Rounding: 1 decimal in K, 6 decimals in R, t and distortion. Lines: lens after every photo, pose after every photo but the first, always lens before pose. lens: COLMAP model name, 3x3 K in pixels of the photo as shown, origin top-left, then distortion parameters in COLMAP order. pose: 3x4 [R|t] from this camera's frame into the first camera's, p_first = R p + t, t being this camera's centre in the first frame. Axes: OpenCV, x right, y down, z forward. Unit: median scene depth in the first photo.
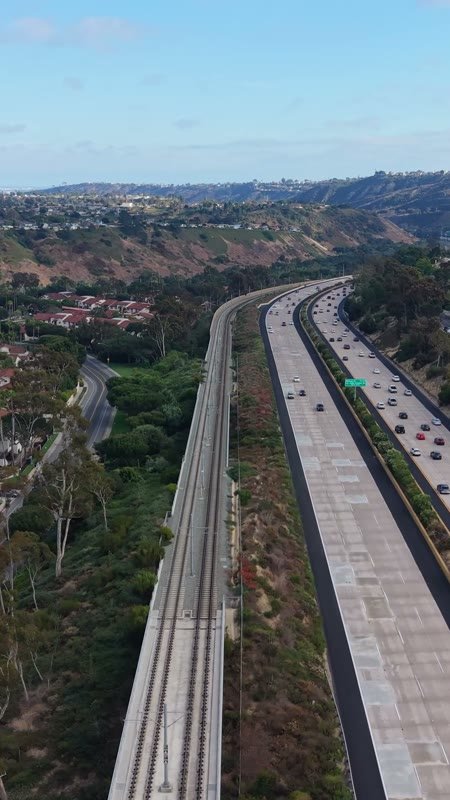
lens RADIAL K [[1008.2, 0, 225.0], [0, 1008.2, 400.0], [0, 0, 1]] dist [0.249955, -0.932382]
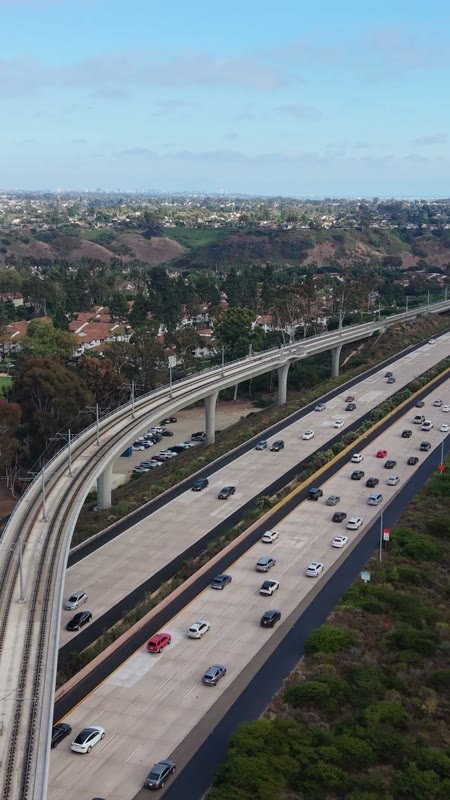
lens RADIAL K [[1008.2, 0, 225.0], [0, 1008.2, 400.0], [0, 0, 1]] dist [0.249955, -0.932382]
pose [[0.922649, 0.084087, -0.376361, 0.086729], [-0.087523, 0.996130, 0.007996, 0.052182], [0.375576, 0.025563, 0.926439, -0.238373]]
